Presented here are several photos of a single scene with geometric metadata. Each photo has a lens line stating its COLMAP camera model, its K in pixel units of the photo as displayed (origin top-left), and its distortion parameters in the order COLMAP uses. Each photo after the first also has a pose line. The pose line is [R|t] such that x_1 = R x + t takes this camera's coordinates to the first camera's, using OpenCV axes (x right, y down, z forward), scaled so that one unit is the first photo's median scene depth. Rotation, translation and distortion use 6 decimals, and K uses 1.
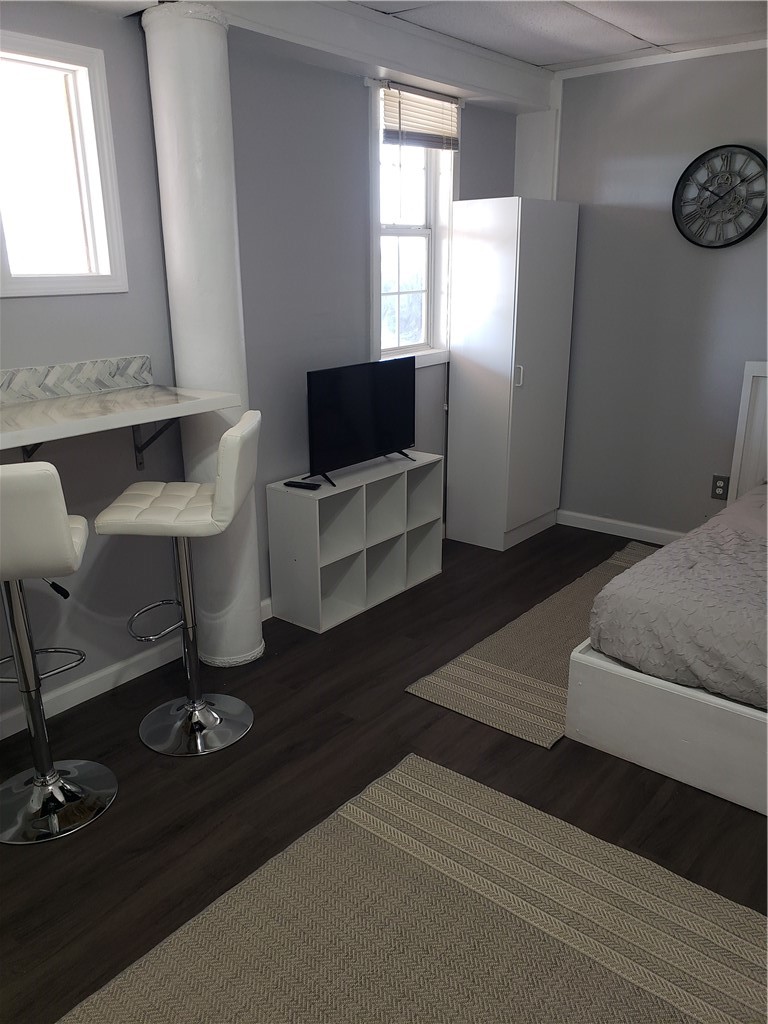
lens RADIAL K [[791.5, 0, 383.8], [0, 791.5, 535.7], [0, 0, 1]] dist [0.019095, 0.015712]
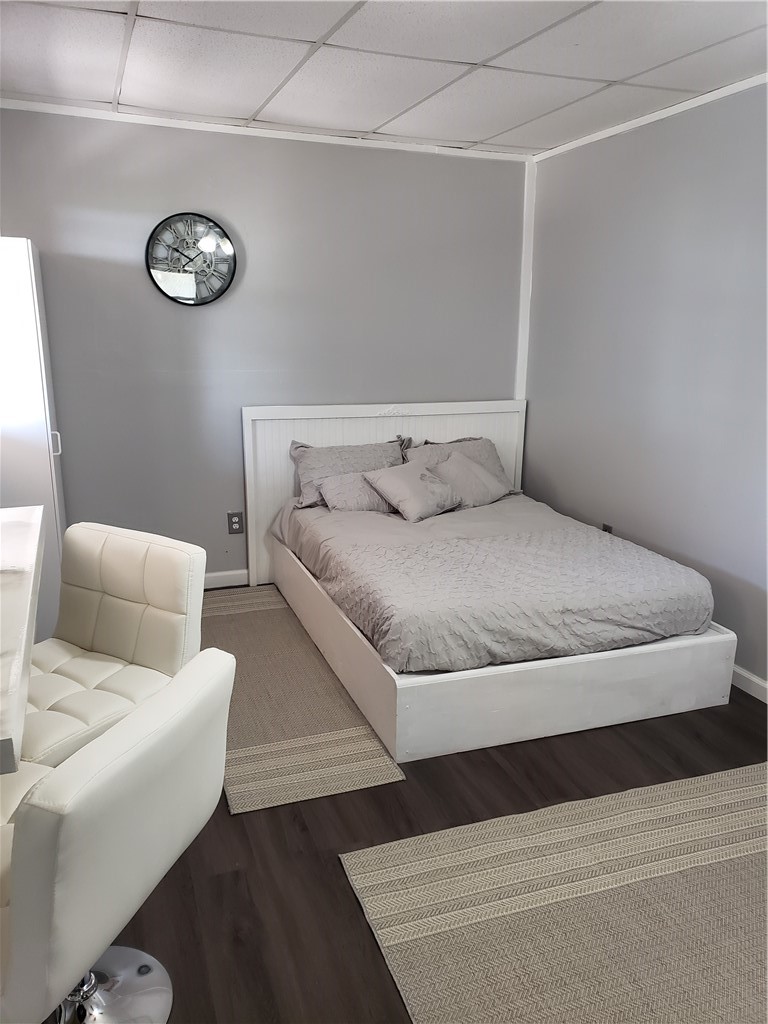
lens RADIAL K [[791.5, 0, 384.2], [0, 791.5, 531.8], [0, 0, 1]] dist [0.019095, 0.015712]
pose [[0.511045, -0.210962, 0.833263, -0.442179], [0.264476, 0.960977, 0.081091, -0.098227], [-0.817854, 0.178938, 0.546897, 0.292392]]
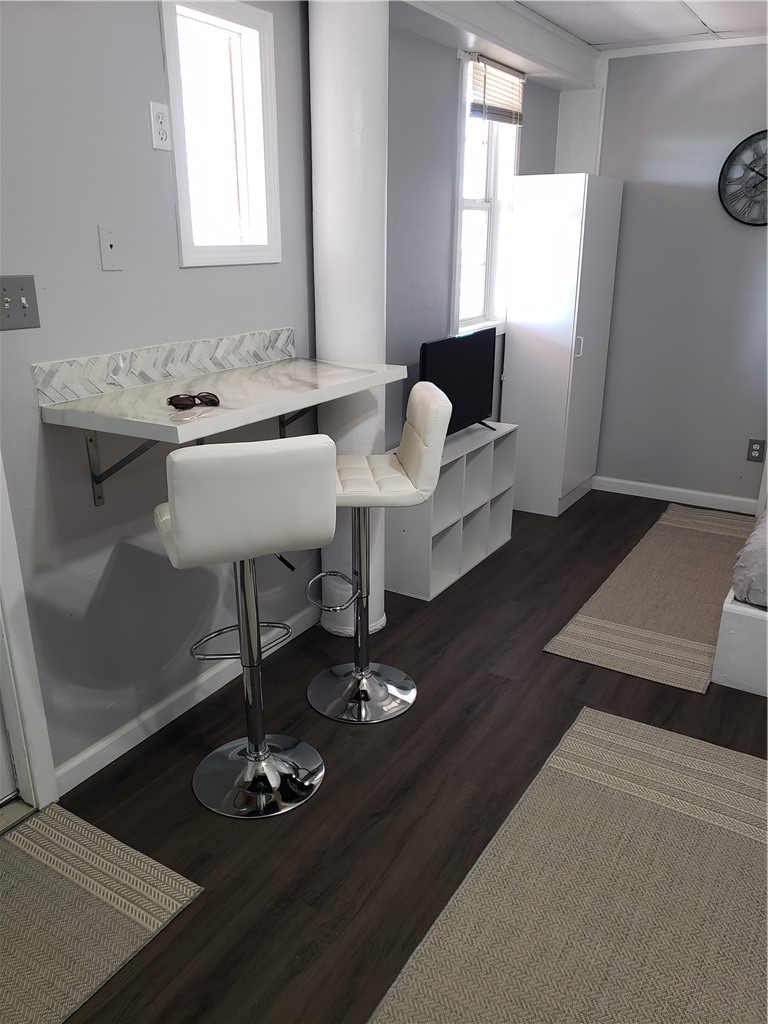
lens RADIAL K [[791.5, 0, 392.6], [0, 791.5, 532.0], [0, 0, 1]] dist [0.019095, 0.015712]
pose [[0.989644, -0.037358, 0.138596, -0.257634], [0.033736, 0.999027, 0.028395, 0.002918], [-0.139522, -0.023425, 0.989942, -0.001958]]
